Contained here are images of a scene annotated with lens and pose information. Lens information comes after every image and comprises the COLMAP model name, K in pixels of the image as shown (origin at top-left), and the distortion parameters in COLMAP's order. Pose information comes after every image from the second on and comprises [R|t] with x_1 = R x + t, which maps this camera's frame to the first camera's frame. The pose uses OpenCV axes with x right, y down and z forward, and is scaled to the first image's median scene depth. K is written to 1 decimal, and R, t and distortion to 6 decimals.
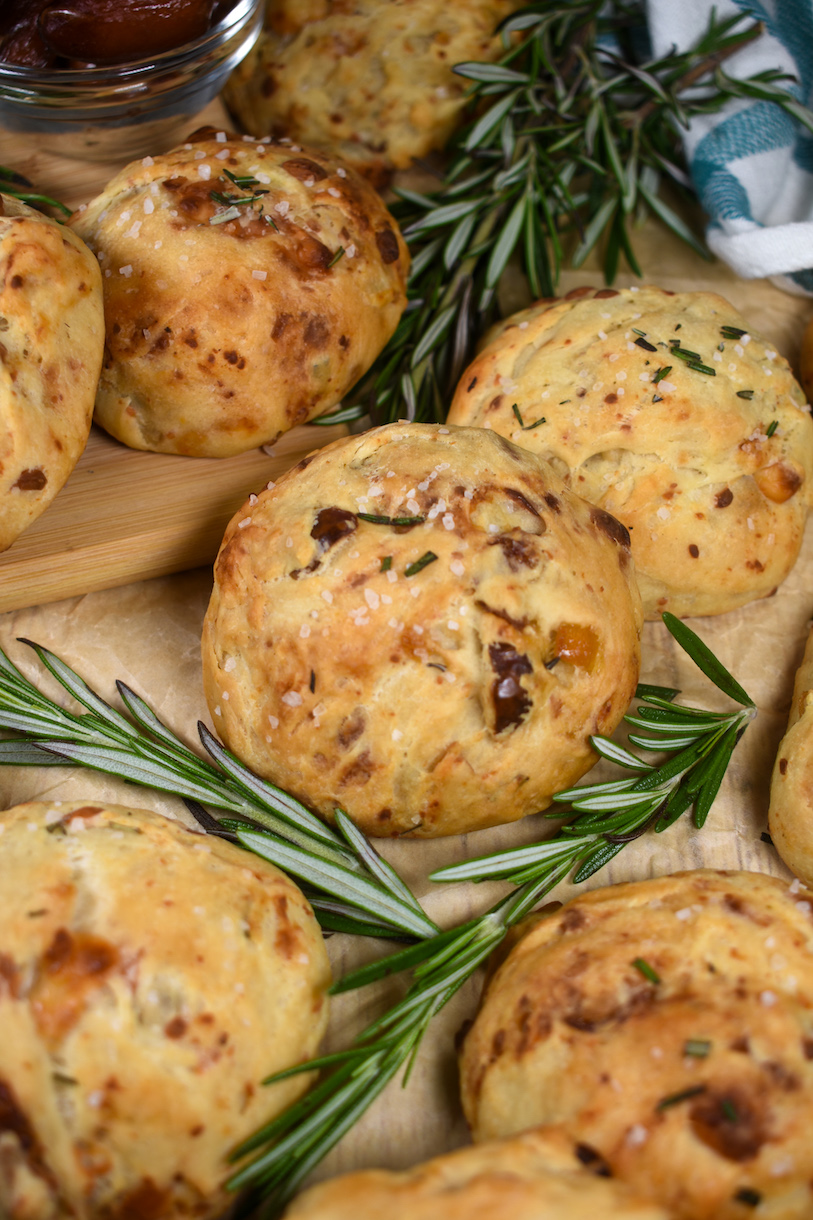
lens RADIAL K [[1529.9, 0, 406.5], [0, 1529.9, 610.0], [0, 0, 1]] dist [0.000496, -0.004053]
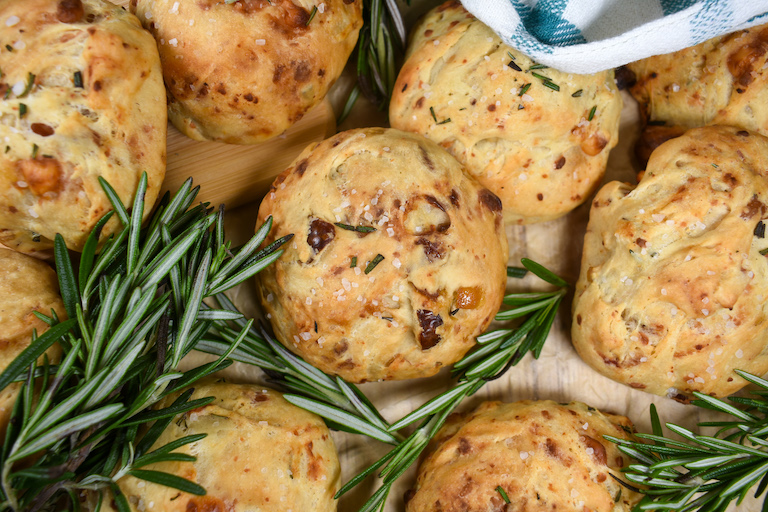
lens RADIAL K [[679.6, 0, 384.0], [0, 679.6, 256.0], [0, 0, 1]] dist [-0.011420, -0.003211]
pose [[0.998549, -0.044002, -0.031029, 0.042217], [0.053147, 0.897827, 0.437130, -0.352442], [0.008624, -0.438145, 0.898863, 0.339796]]
